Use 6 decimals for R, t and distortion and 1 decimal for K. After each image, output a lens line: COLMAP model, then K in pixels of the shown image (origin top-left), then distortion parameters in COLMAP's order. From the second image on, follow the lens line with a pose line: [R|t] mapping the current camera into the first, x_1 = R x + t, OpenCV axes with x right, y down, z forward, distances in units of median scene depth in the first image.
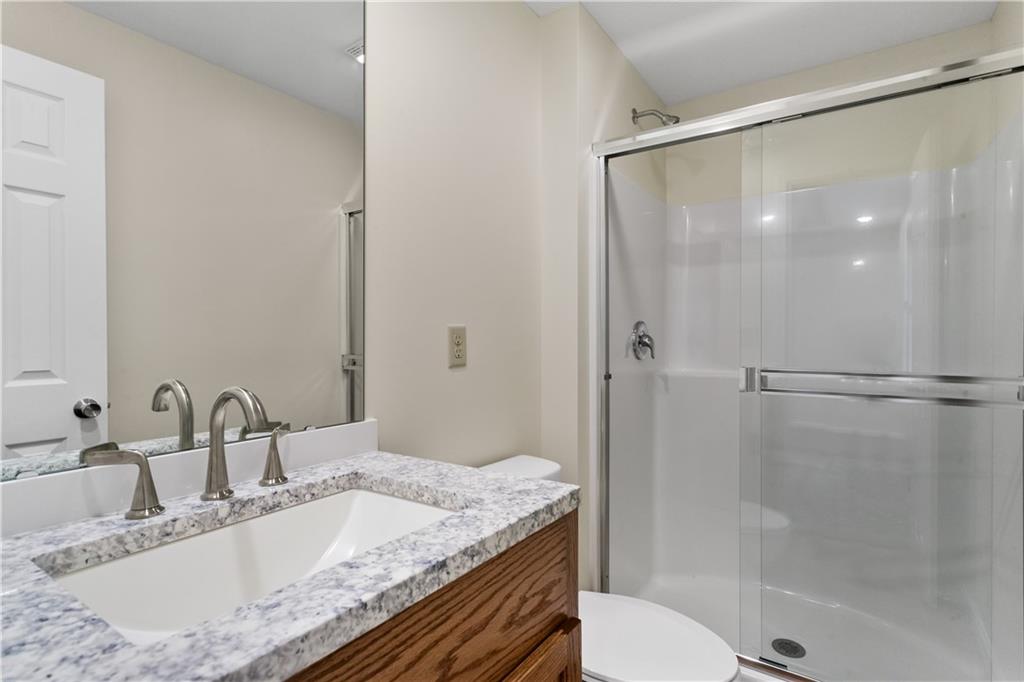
lens RADIAL K [[498.6, 0, 528.9], [0, 498.6, 342.6], [0, 0, 1]] dist [-0.003241, -0.000335]
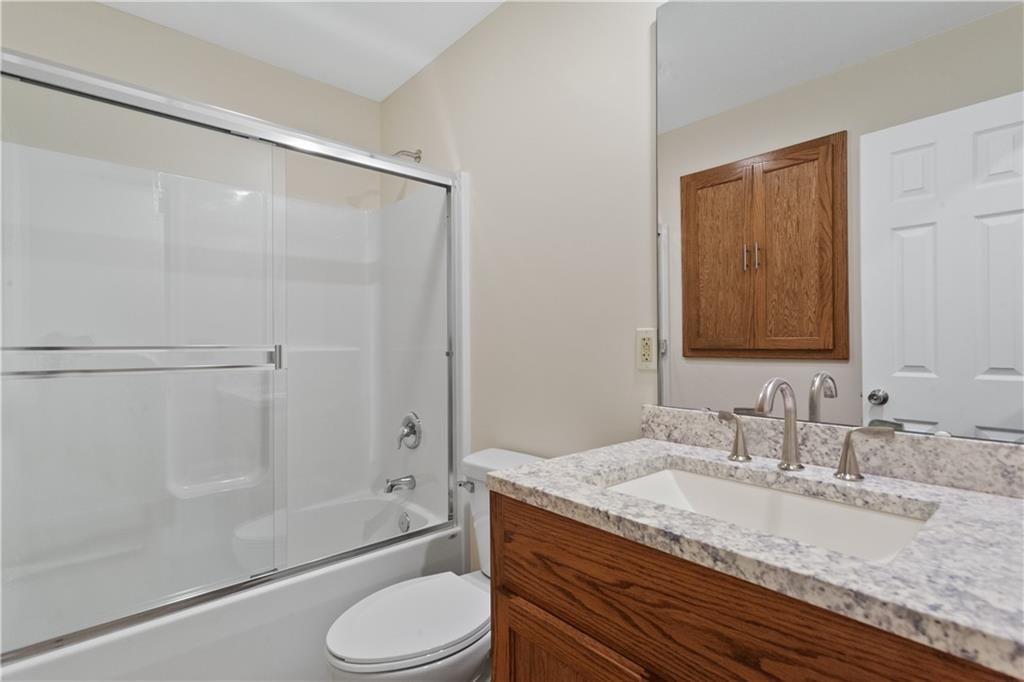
lens RADIAL K [[498.6, 0, 528.9], [0, 498.6, 342.6], [0, 0, 1]] dist [-0.003241, -0.000335]
pose [[-0.231357, 0.001508, -0.972868, 0.879795], [0.002798, 0.999996, 0.000885, -0.005203], [0.972865, -0.002518, -0.231360, 0.810574]]
